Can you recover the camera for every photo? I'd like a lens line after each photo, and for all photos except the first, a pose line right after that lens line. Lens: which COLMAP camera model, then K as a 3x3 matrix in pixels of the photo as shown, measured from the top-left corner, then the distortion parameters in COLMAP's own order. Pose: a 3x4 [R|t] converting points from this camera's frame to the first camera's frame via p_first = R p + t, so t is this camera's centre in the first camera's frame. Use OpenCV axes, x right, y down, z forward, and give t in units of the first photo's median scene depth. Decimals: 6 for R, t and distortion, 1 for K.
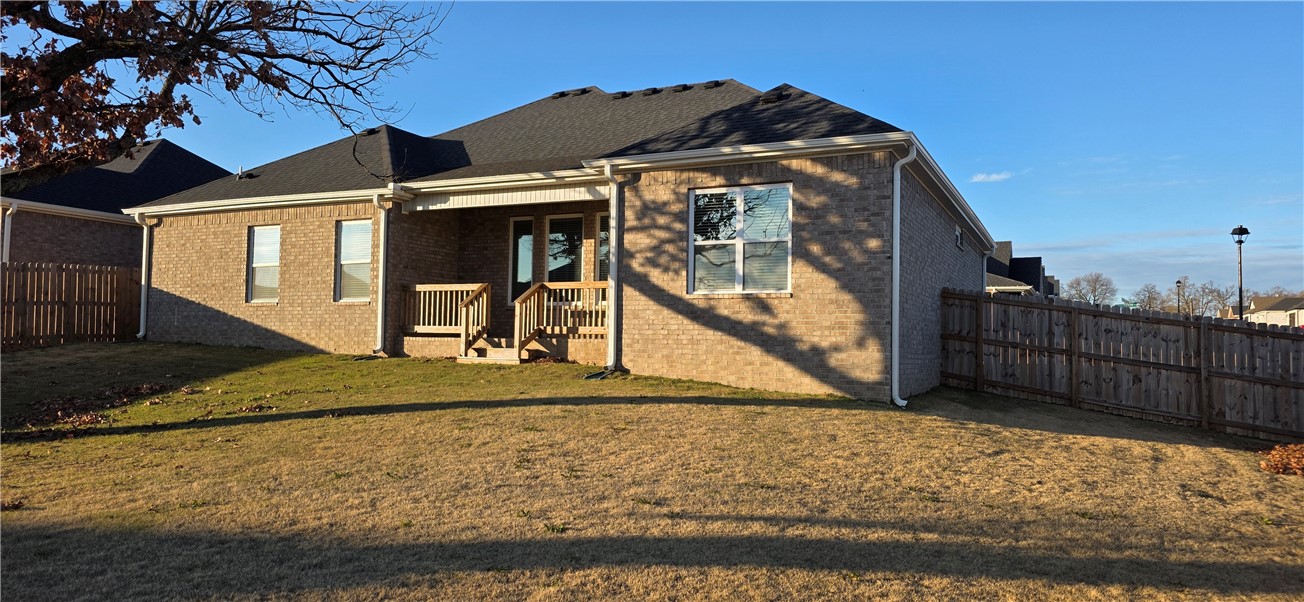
lens RADIAL K [[809.9, 0, 652.0], [0, 809.9, 301.0], [0, 0, 1]] dist [0.106115, -0.137906]
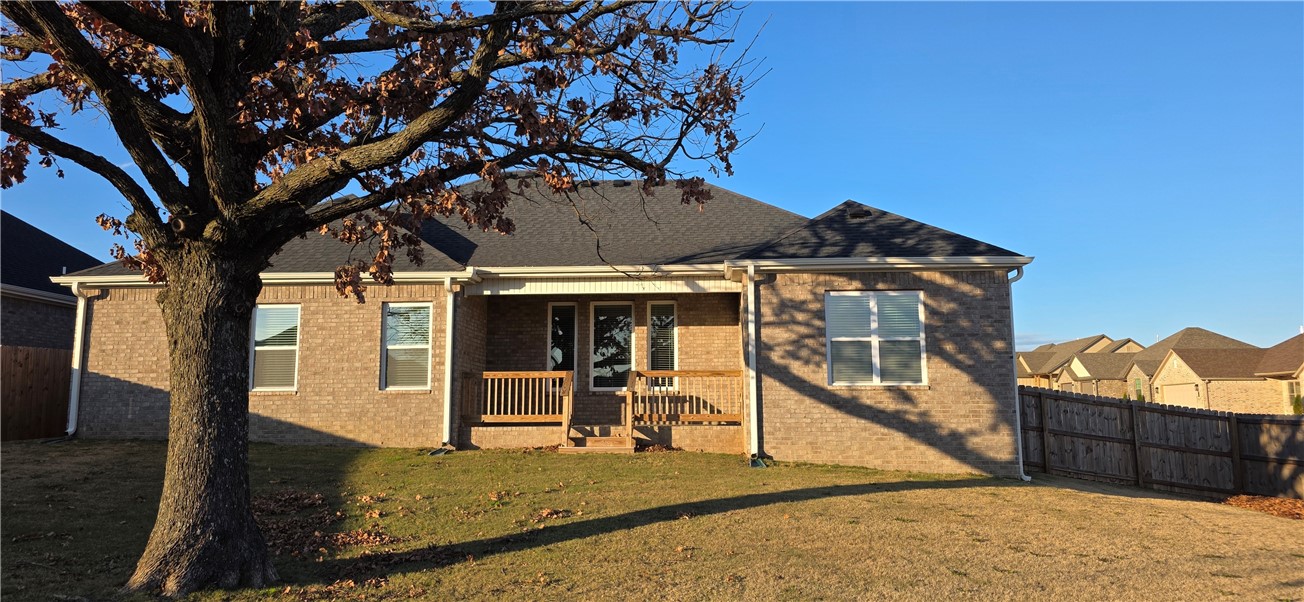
lens RADIAL K [[809.9, 0, 652.0], [0, 809.9, 301.0], [0, 0, 1]] dist [0.106115, -0.137906]
pose [[0.933974, 0.031764, 0.355926, -0.563175], [-0.001312, 0.996340, -0.085473, -0.026708], [-0.357338, 0.079362, 0.930597, 0.042375]]
